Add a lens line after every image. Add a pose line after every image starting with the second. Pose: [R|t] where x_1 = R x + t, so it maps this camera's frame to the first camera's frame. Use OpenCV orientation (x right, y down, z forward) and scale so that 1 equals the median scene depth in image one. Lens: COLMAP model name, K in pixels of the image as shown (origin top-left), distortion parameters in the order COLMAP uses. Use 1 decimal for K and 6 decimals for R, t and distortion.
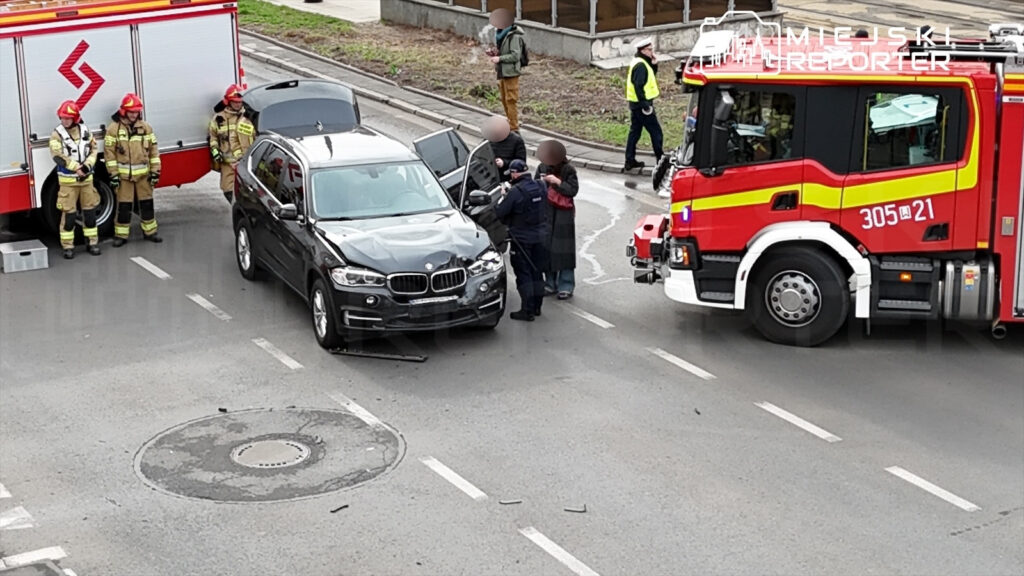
lens RADIAL K [[2202.4, 0, 512.0], [0, 2202.4, 288.0], [0, 0, 1]] dist [0.225969, -0.769894]
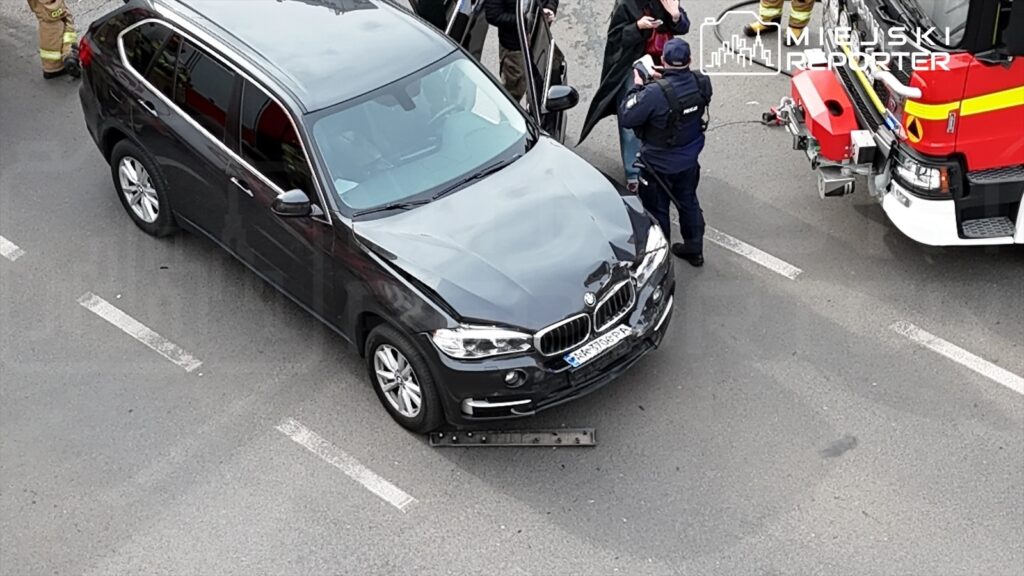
lens RADIAL K [[2202.4, 0, 512.0], [0, 2202.4, 288.0], [0, 0, 1]] dist [0.225969, -0.769894]
pose [[0.947974, -0.195653, 0.251127, -0.205412], [0.097621, 0.929500, 0.355668, -0.225371], [-0.303011, -0.312649, 0.900242, 0.458737]]
